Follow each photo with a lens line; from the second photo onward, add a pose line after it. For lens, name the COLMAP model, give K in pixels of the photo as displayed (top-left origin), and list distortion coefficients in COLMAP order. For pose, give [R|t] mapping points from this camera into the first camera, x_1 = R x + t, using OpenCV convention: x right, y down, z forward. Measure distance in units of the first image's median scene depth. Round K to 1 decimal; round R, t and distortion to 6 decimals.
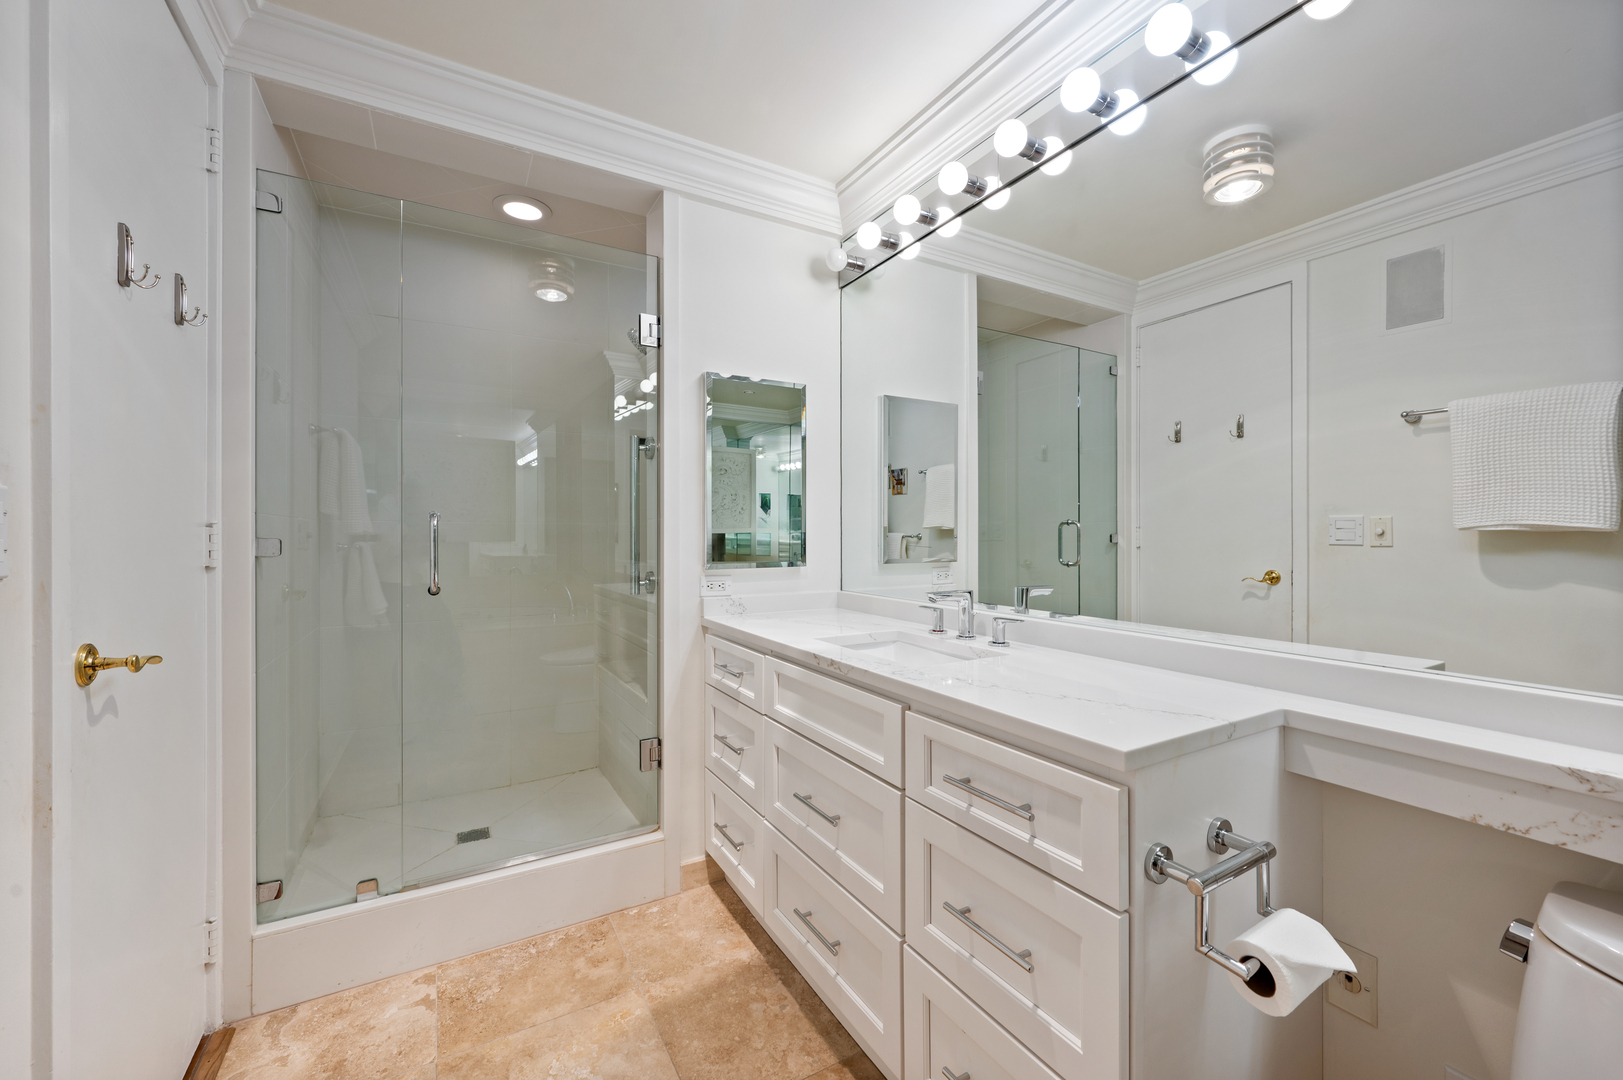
lens RADIAL K [[635.6, 0, 813.6], [0, 635.6, 538.7], [0, 0, 1]] dist [-0.002369, -0.000557]
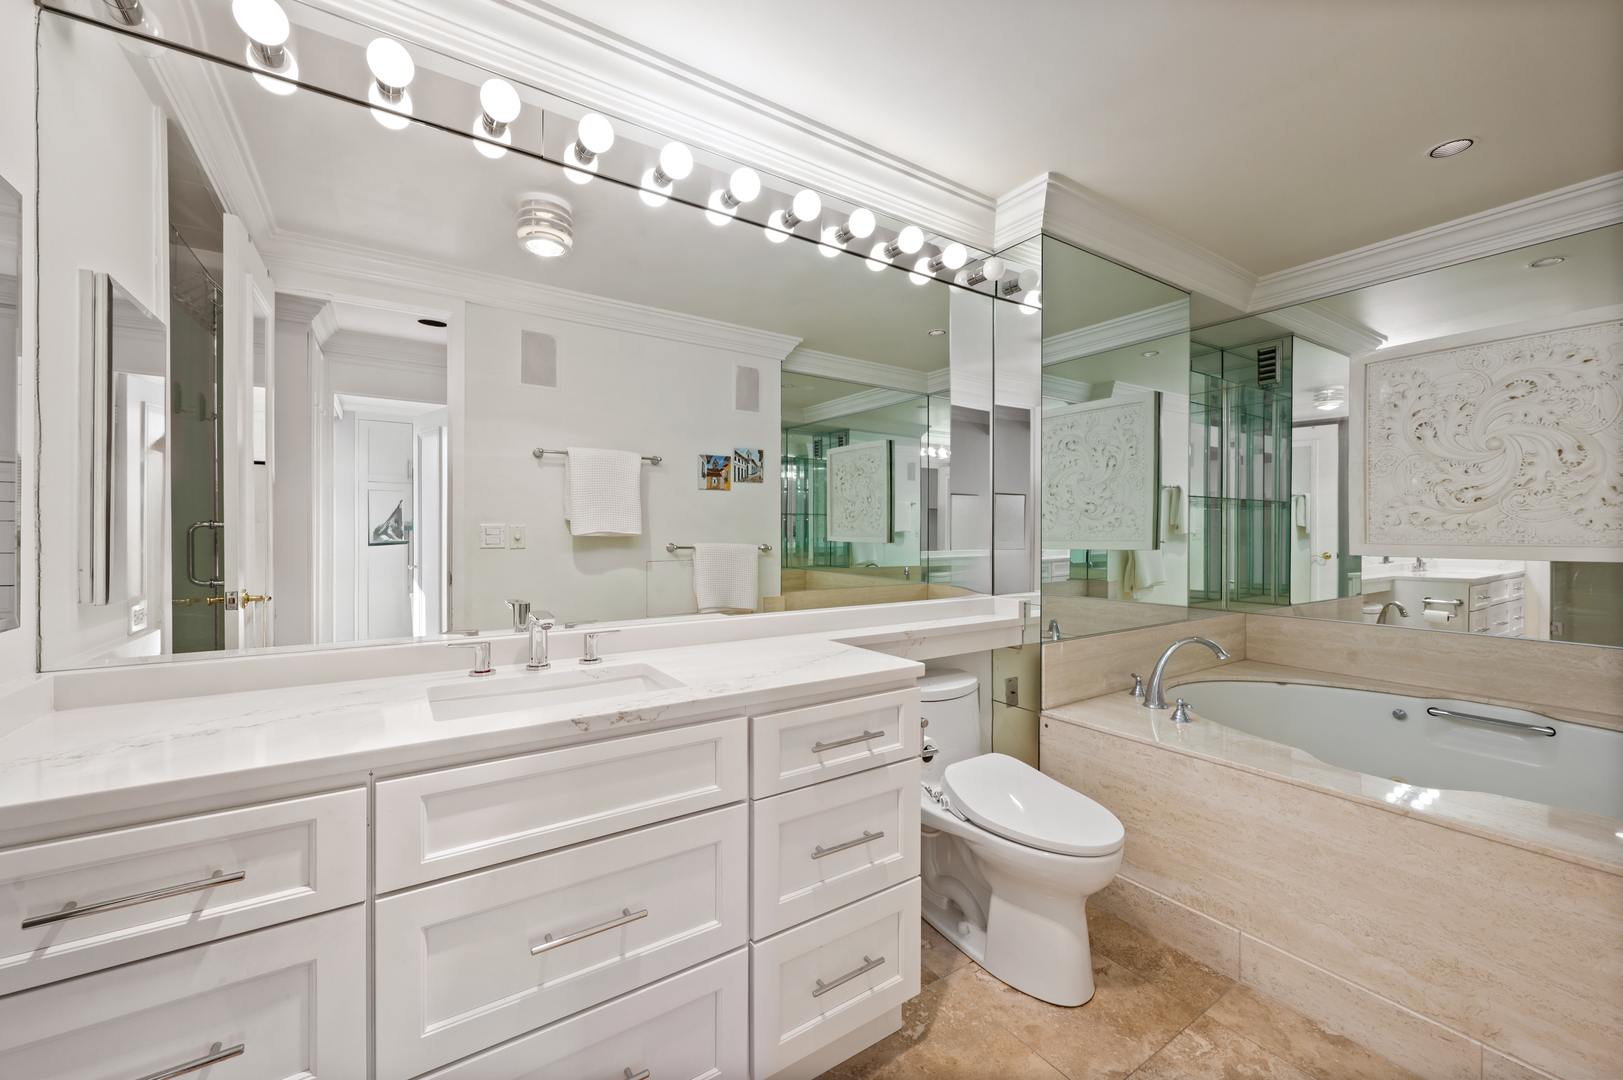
lens RADIAL K [[635.6, 0, 816.0], [0, 635.6, 533.5], [0, 0, 1]] dist [-0.002369, -0.000557]
pose [[-0.062335, 0.000357, 0.998055, -0.765078], [0.005778, 0.999983, 0.000003, -0.025795], [-0.998039, 0.005767, -0.062336, 0.822961]]
